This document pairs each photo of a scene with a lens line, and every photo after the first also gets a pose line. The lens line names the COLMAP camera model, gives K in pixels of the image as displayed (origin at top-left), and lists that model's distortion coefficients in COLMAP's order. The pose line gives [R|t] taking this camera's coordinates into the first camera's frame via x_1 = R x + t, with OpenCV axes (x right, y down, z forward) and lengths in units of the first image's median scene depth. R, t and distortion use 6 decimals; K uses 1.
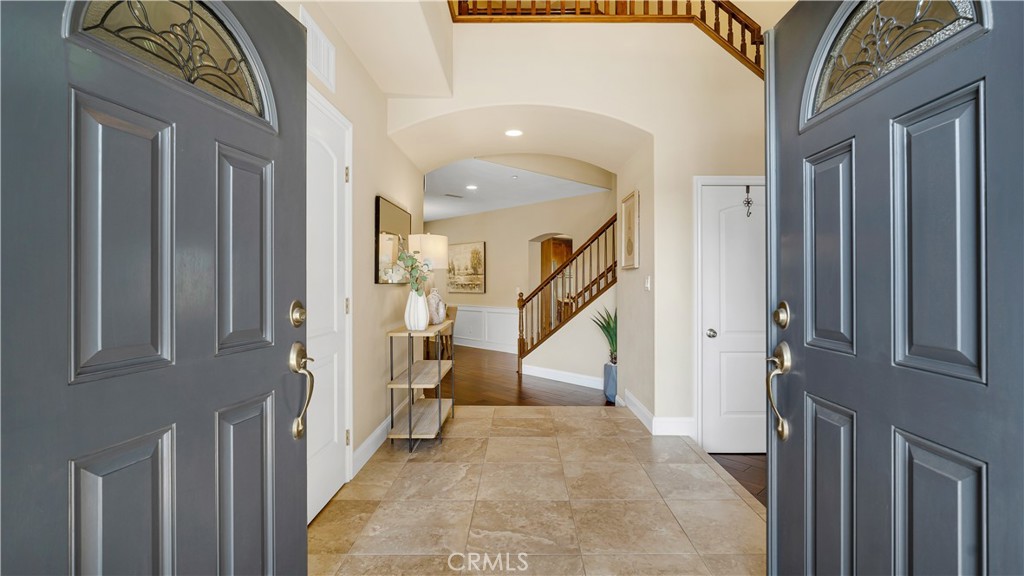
lens RADIAL K [[457.6, 0, 515.9], [0, 457.6, 281.4], [0, 0, 1]] dist [-0.013470, 0.000789]
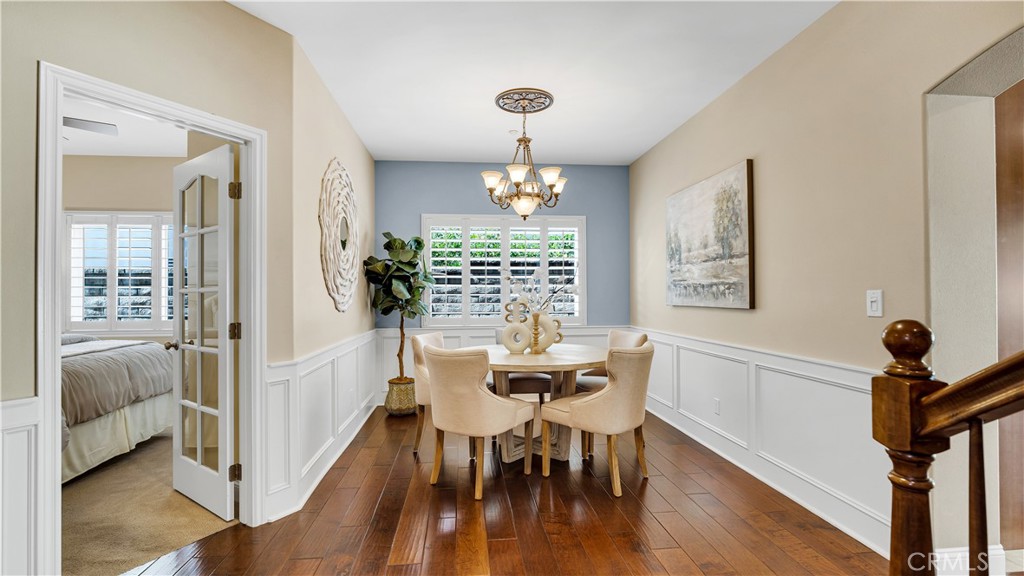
lens RADIAL K [[474.7, 0, 512.1], [0, 474.7, 283.1], [0, 0, 1]] dist [-0.030584, 0.013597]
pose [[0.796293, -0.016703, -0.604681, 0.001911], [0.006824, 0.999803, -0.018631, 0.011229], [0.604873, 0.010709, 0.796250, 0.621372]]
